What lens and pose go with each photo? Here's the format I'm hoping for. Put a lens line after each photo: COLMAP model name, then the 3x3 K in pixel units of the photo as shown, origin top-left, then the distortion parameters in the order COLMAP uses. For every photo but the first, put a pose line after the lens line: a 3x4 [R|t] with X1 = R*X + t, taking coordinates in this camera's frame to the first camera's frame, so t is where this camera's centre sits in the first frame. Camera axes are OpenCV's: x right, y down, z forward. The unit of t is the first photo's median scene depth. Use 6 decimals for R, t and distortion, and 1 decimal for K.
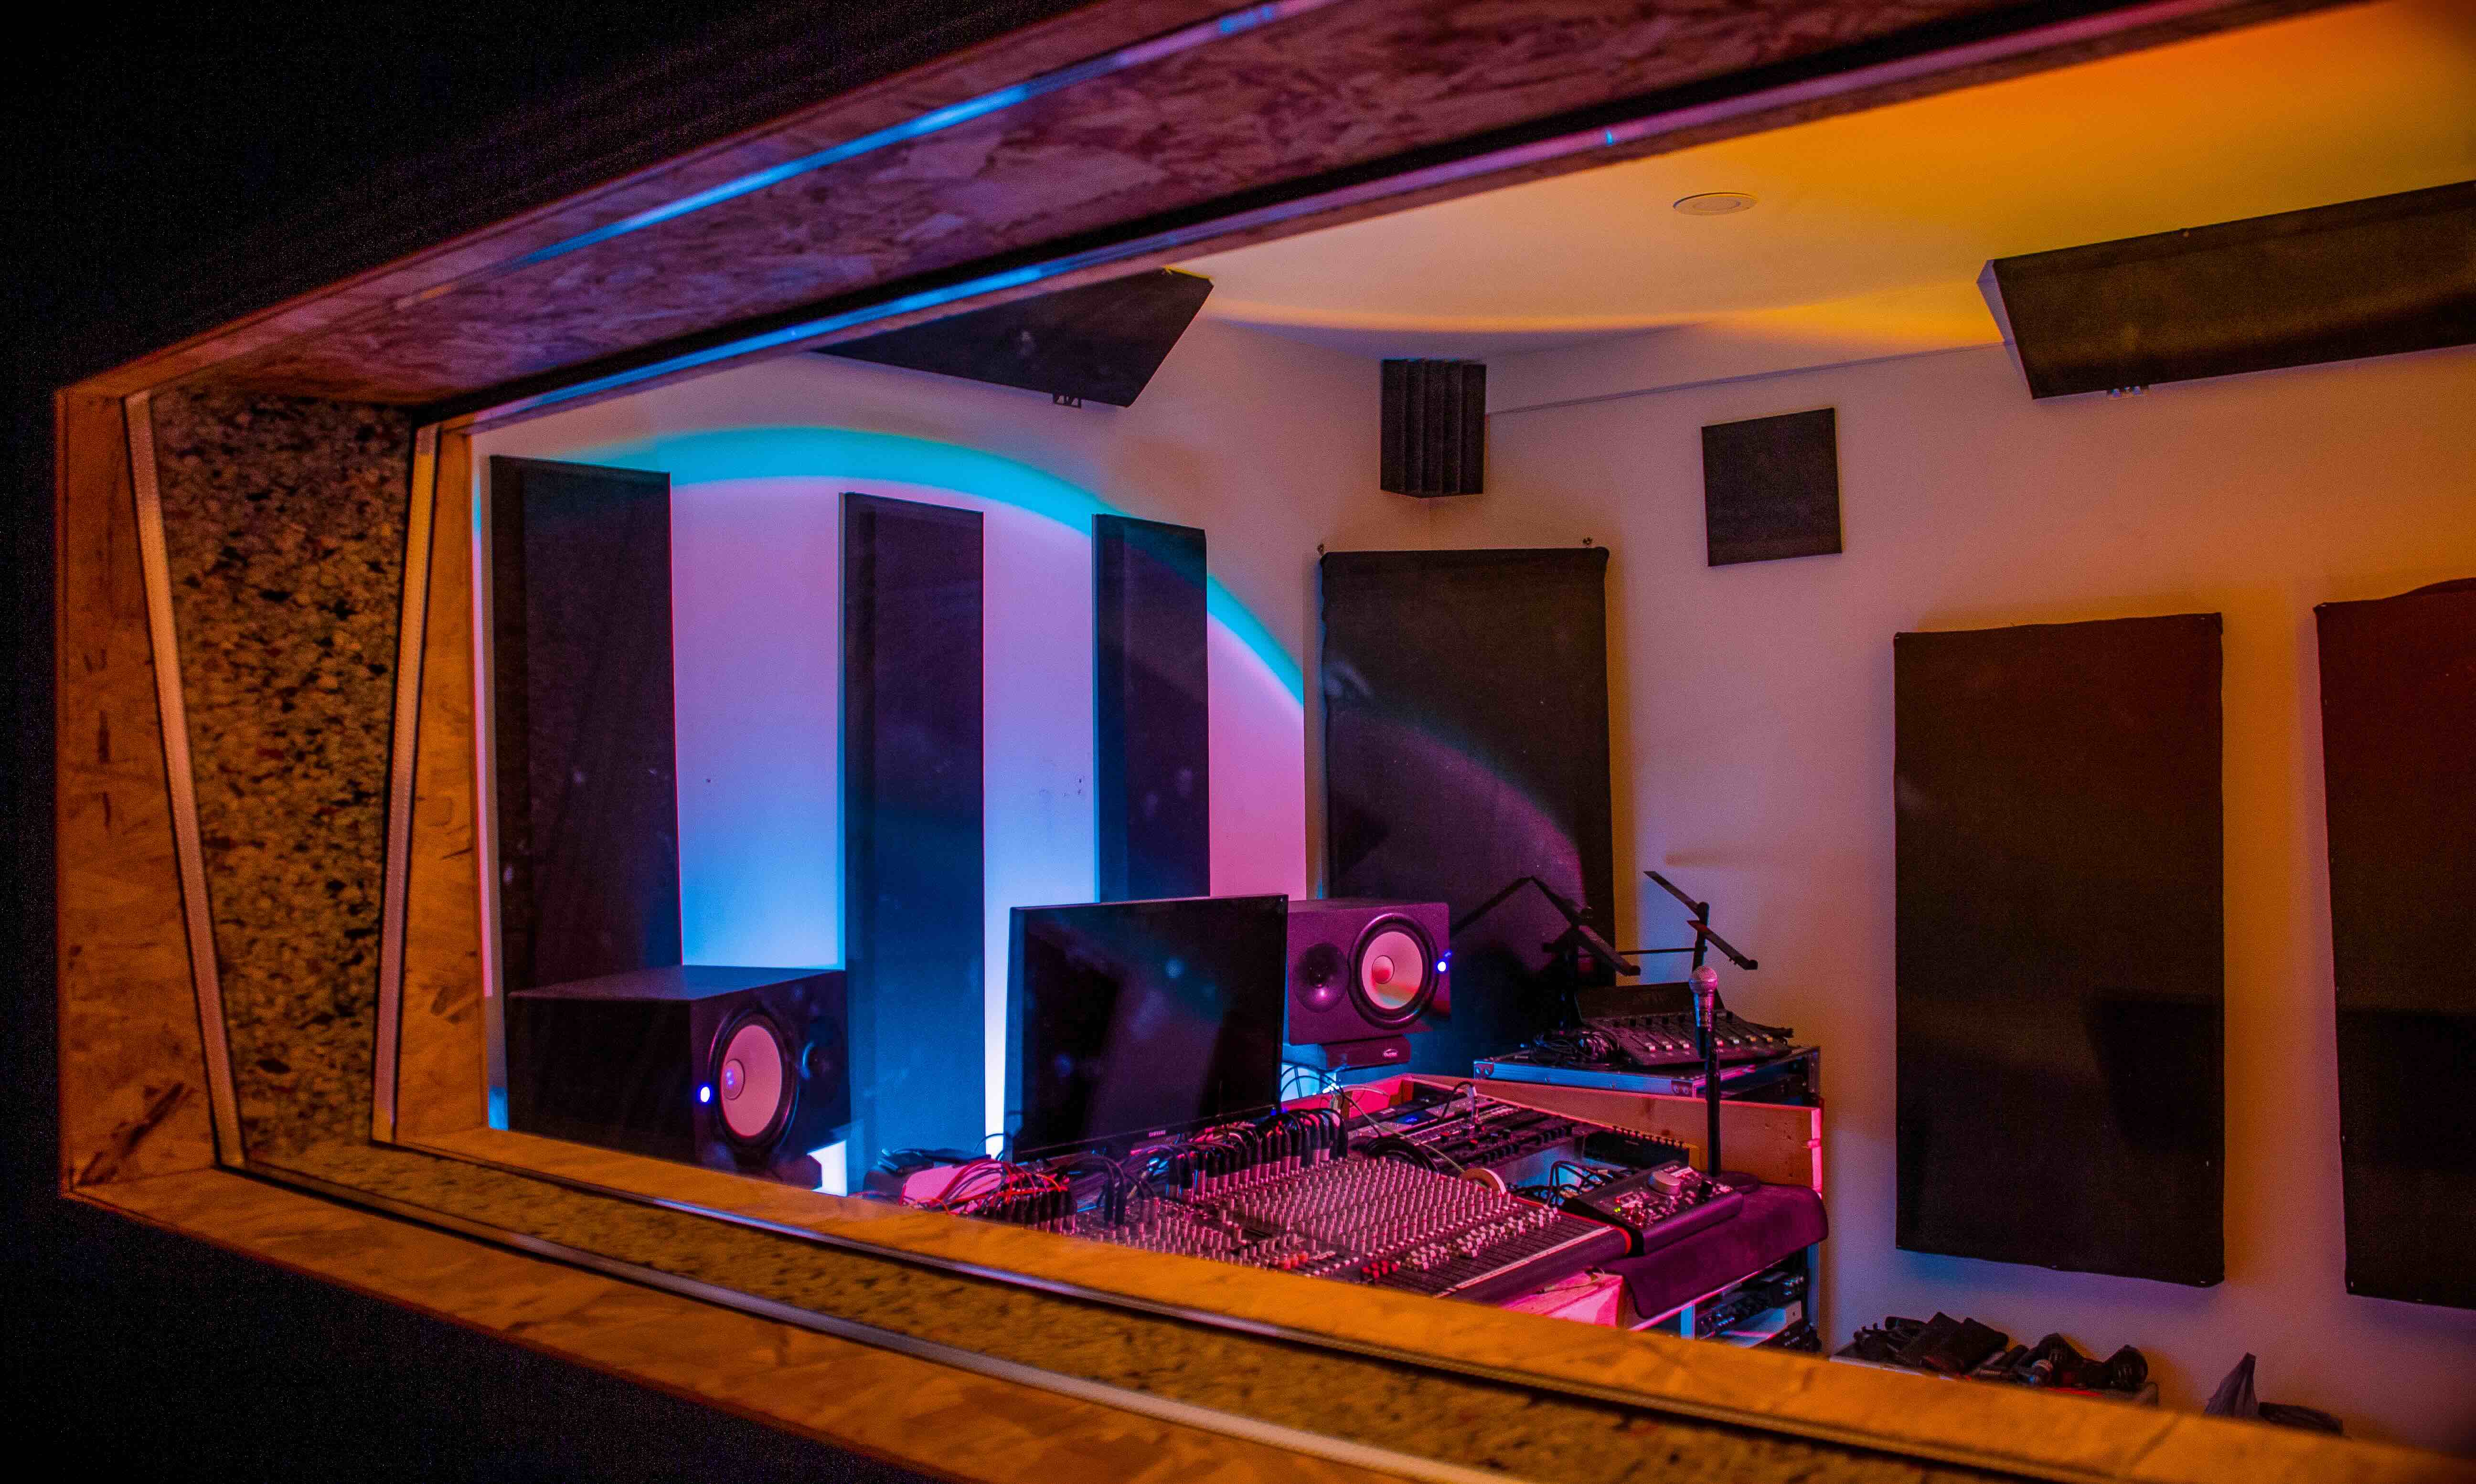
lens RADIAL K [[2190.5, 0, 1238.0], [0, 2190.5, 742.0], [0, 0, 1]] dist [-0.178268, 0.203074]
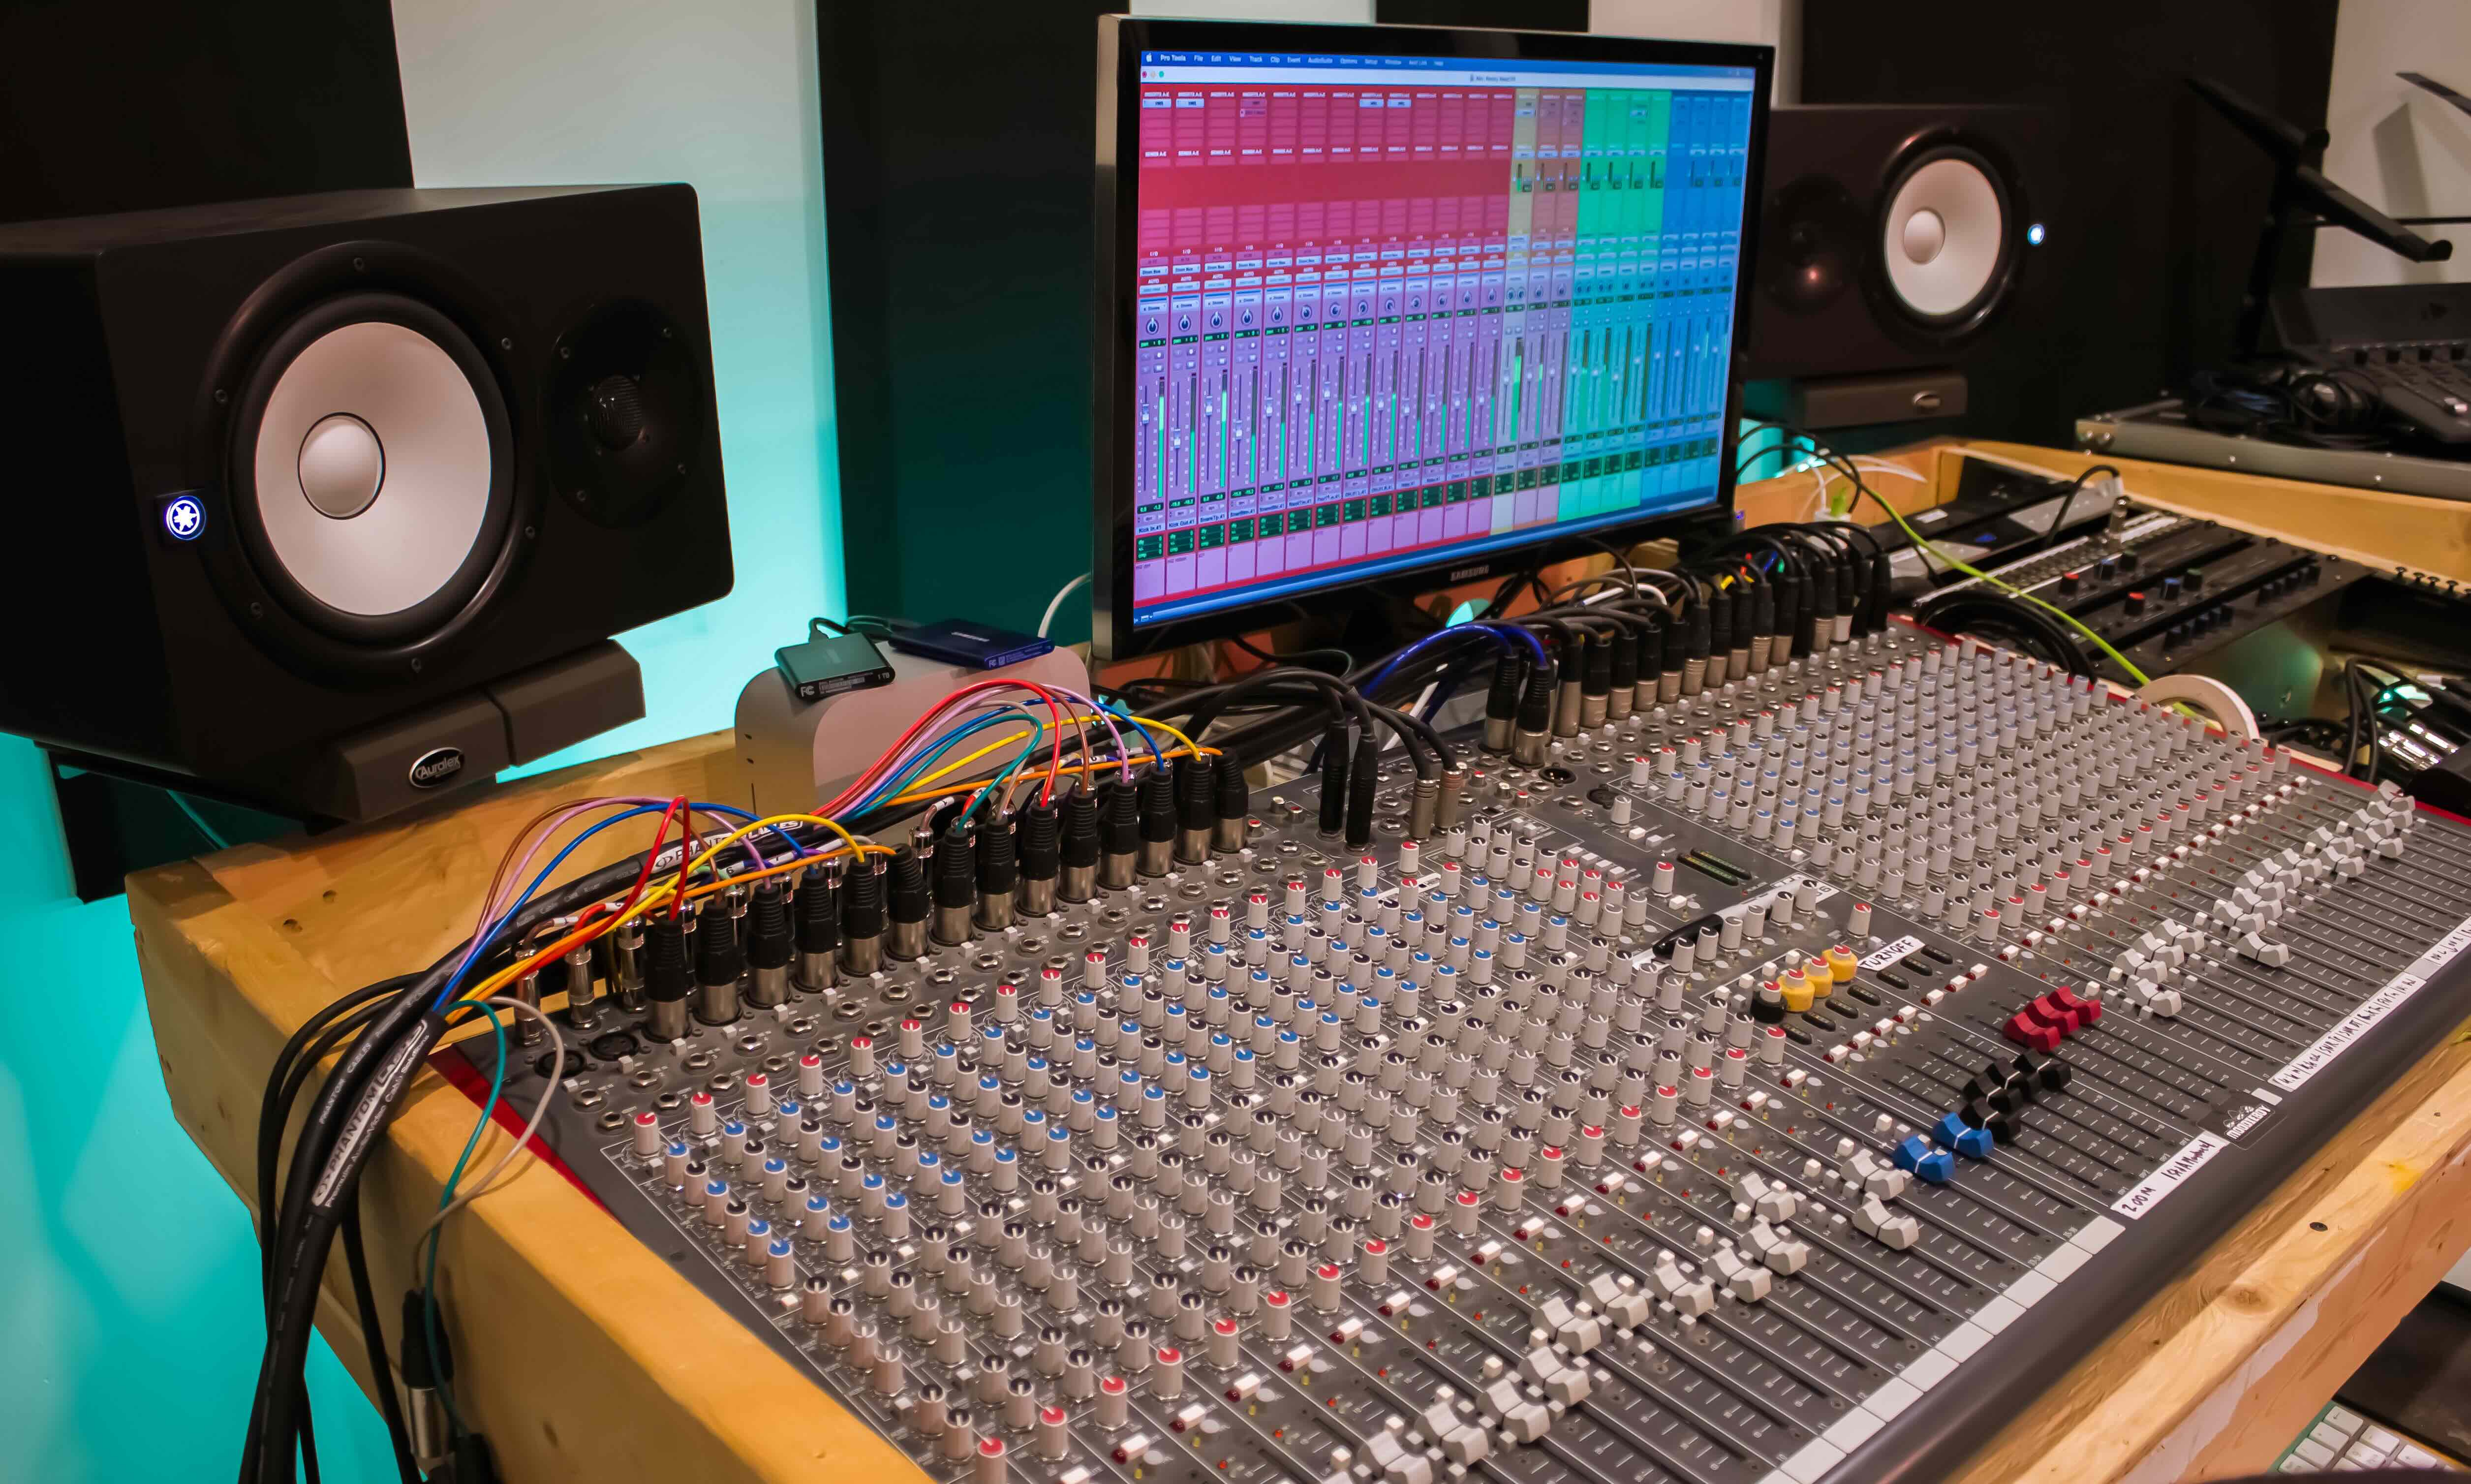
lens RADIAL K [[2186.5, 0, 1235.5], [0, 2186.5, 742.0], [0, 0, 1]] dist [-0.178268, 0.203074]
pose [[0.987680, 0.038113, -0.151774, -0.014345], [0.009581, 0.953340, 0.301747, 0.072320], [0.156192, -0.299484, 0.941230, 0.525891]]
